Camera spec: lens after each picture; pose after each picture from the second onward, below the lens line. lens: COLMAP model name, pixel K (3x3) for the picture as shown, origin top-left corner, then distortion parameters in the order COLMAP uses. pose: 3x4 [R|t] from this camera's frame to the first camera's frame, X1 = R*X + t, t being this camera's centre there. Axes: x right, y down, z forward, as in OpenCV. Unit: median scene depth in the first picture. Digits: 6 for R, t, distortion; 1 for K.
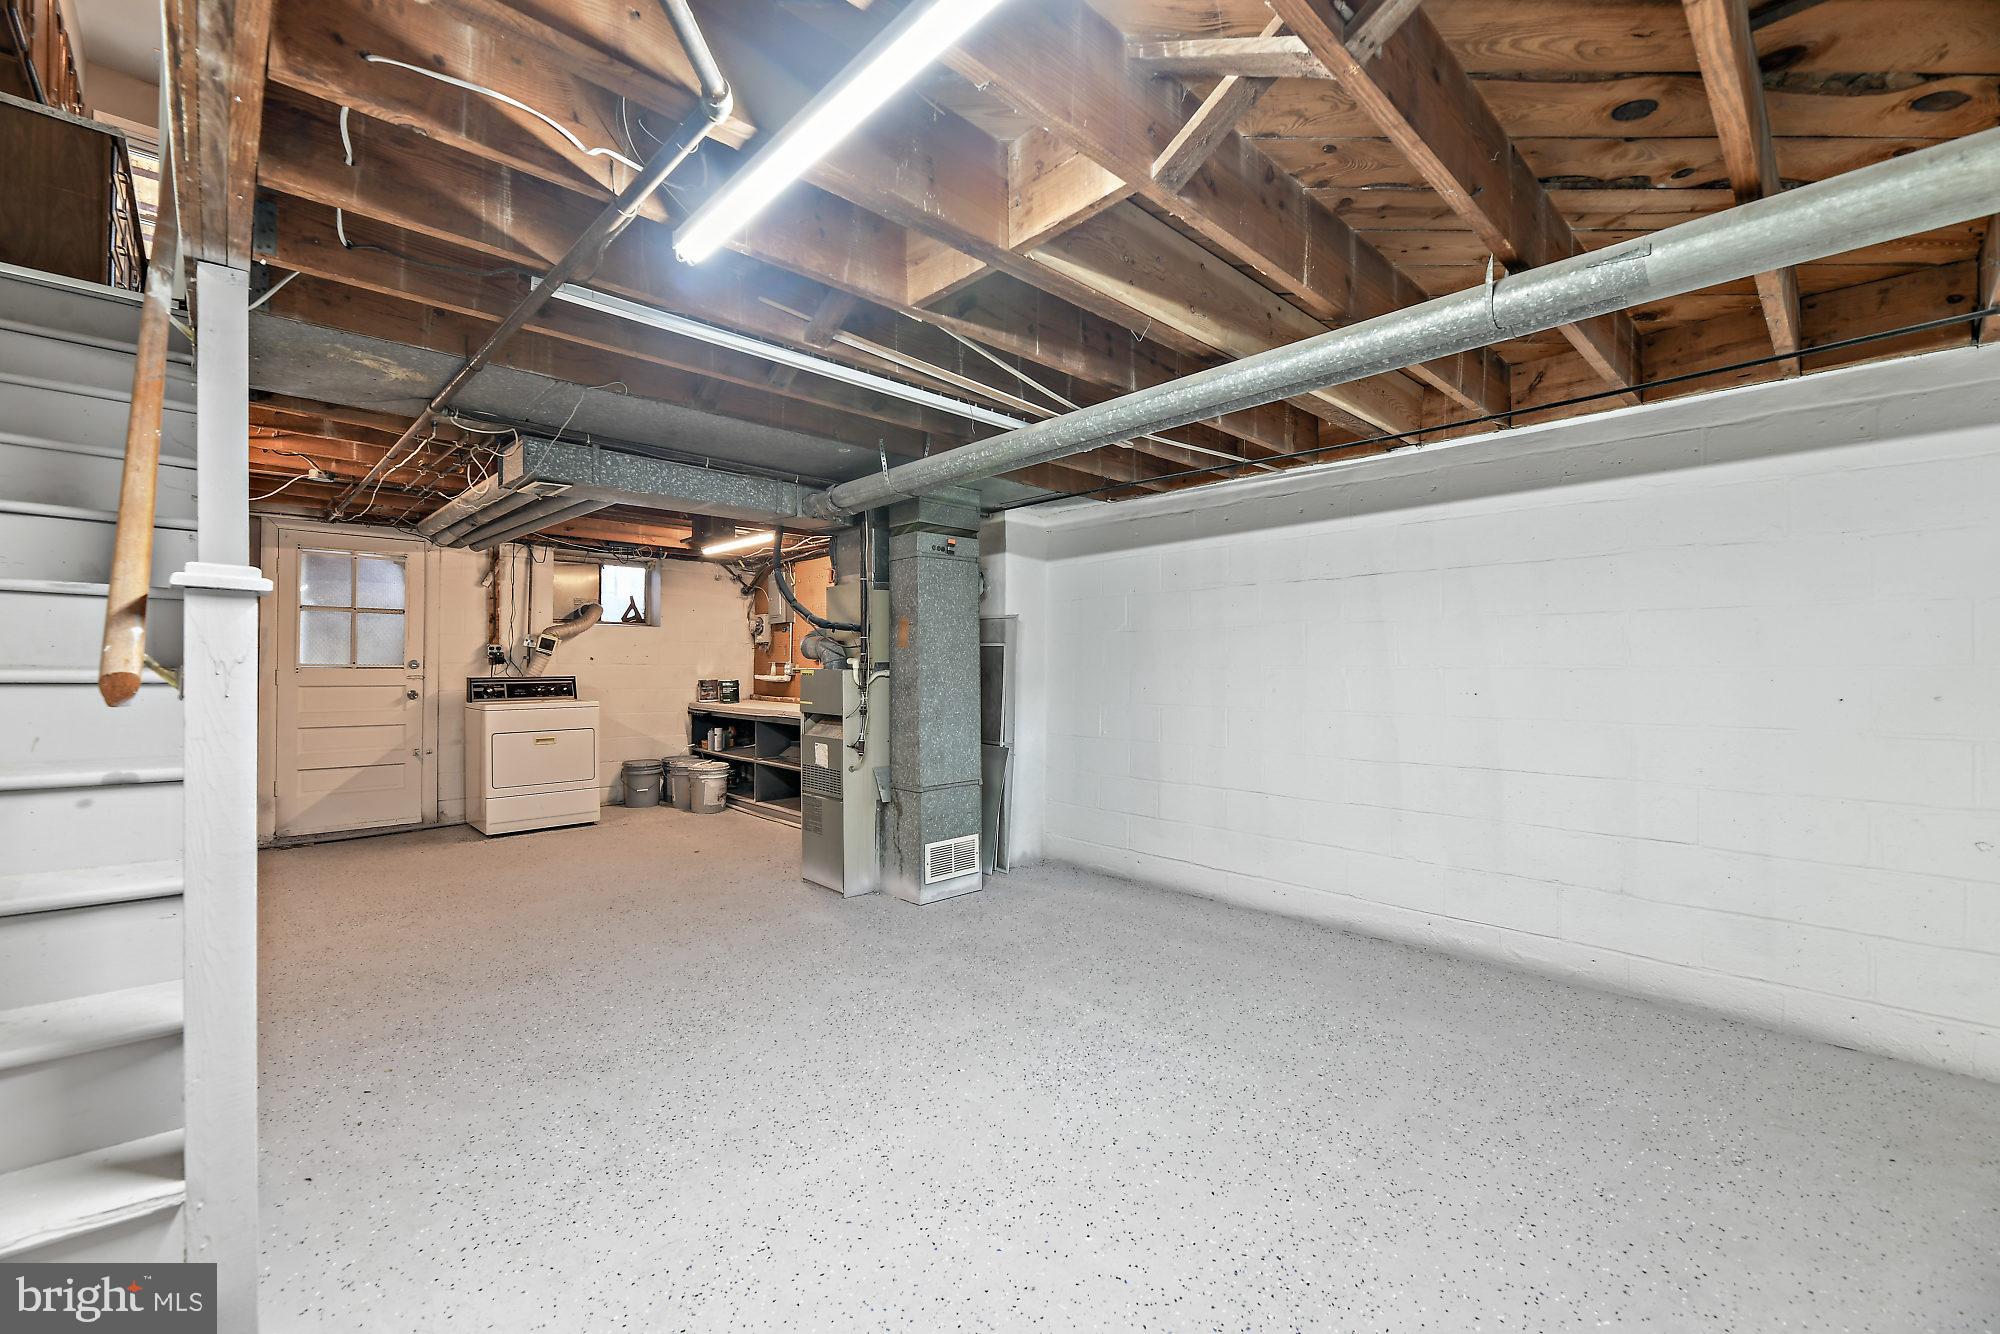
lens RADIAL K [[806.9, 0, 1002.6], [0, 806.9, 676.2], [0, 0, 1]] dist [-0.005413, -0.003758]
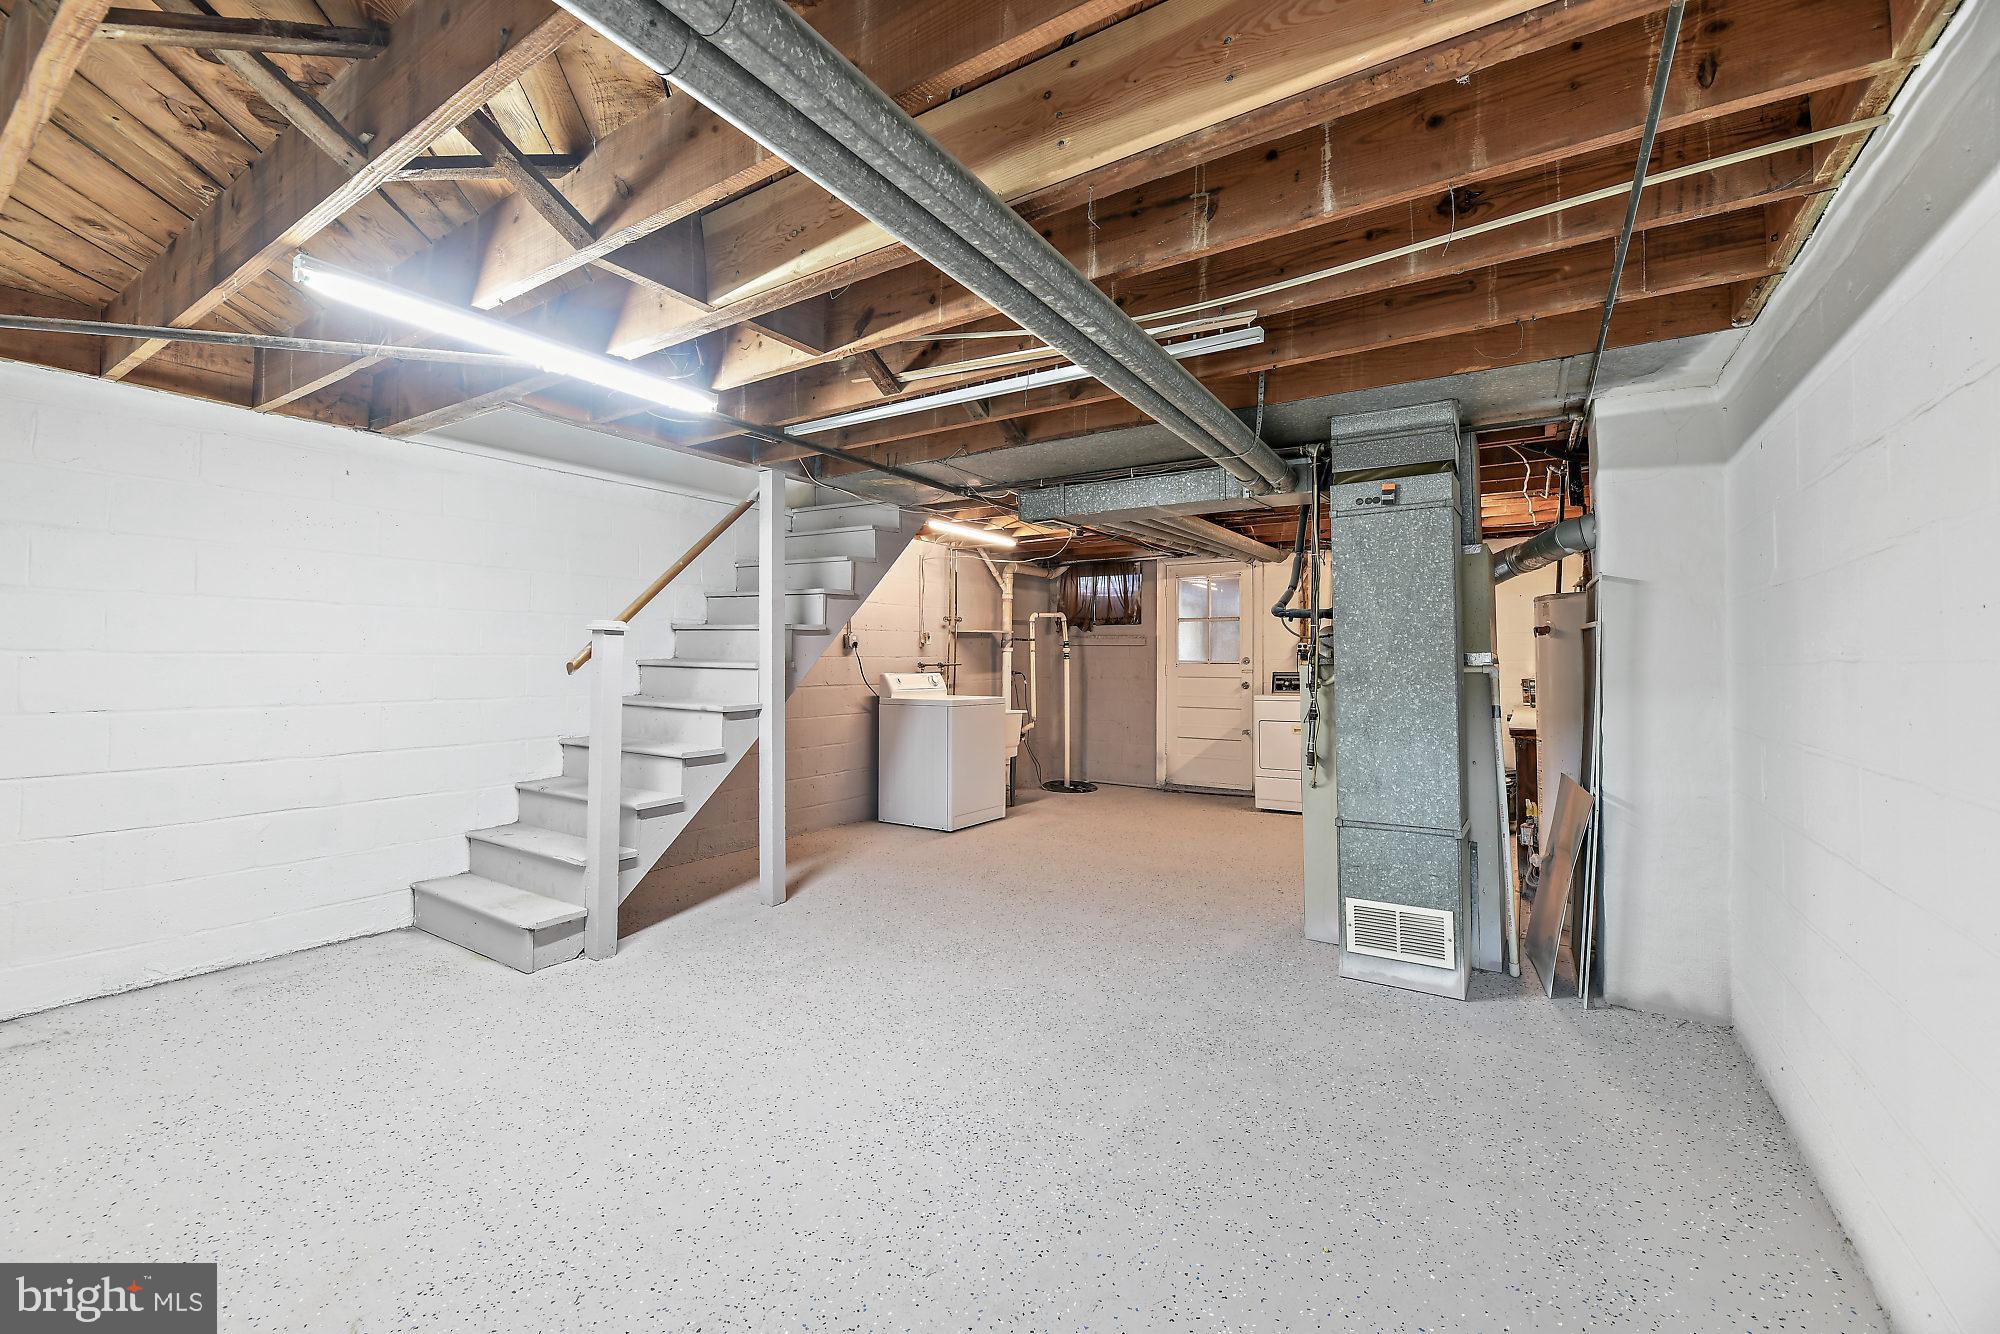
lens RADIAL K [[806.9, 0, 1001.0], [0, 806.9, 649.0], [0, 0, 1]] dist [-0.005413, -0.003758]
pose [[0.240273, -0.017607, -0.970546, 0.591593], [-0.011616, 0.999712, -0.021012, -0.003487], [0.970636, 0.016323, 0.239999, 0.531518]]
